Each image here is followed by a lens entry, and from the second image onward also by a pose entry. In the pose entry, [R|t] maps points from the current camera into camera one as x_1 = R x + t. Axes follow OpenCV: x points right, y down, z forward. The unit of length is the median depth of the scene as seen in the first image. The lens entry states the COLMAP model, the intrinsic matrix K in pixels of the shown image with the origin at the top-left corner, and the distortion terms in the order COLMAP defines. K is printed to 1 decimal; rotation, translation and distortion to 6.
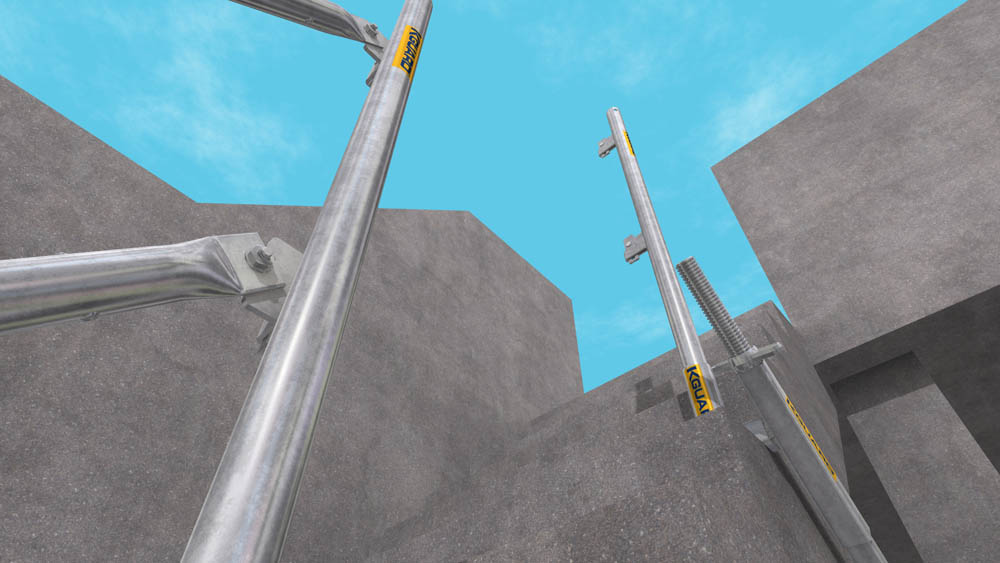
lens RADIAL K [[563.4, 0, 500.0], [0, 563.4, 281.5], [0, 0, 1]] dist [0.000156, 0.001053]
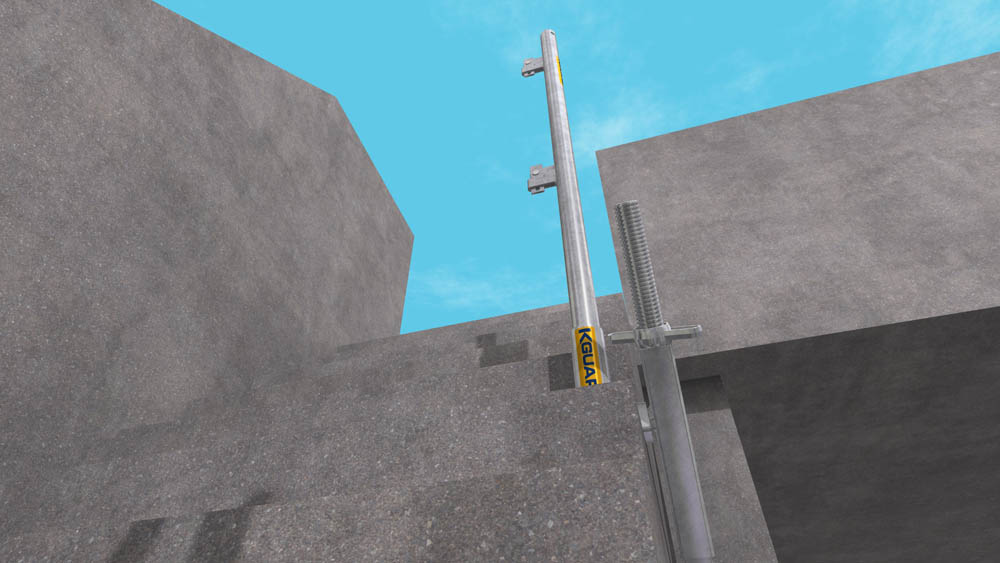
lens RADIAL K [[563.4, 0, 500.0], [0, 563.4, 281.5], [0, 0, 1]] dist [0.000156, 0.001053]
pose [[0.901749, 0.292647, 0.318129, -0.038117], [-0.318519, 0.947398, 0.031341, 0.058669], [-0.292223, -0.129591, 0.947529, 0.144341]]
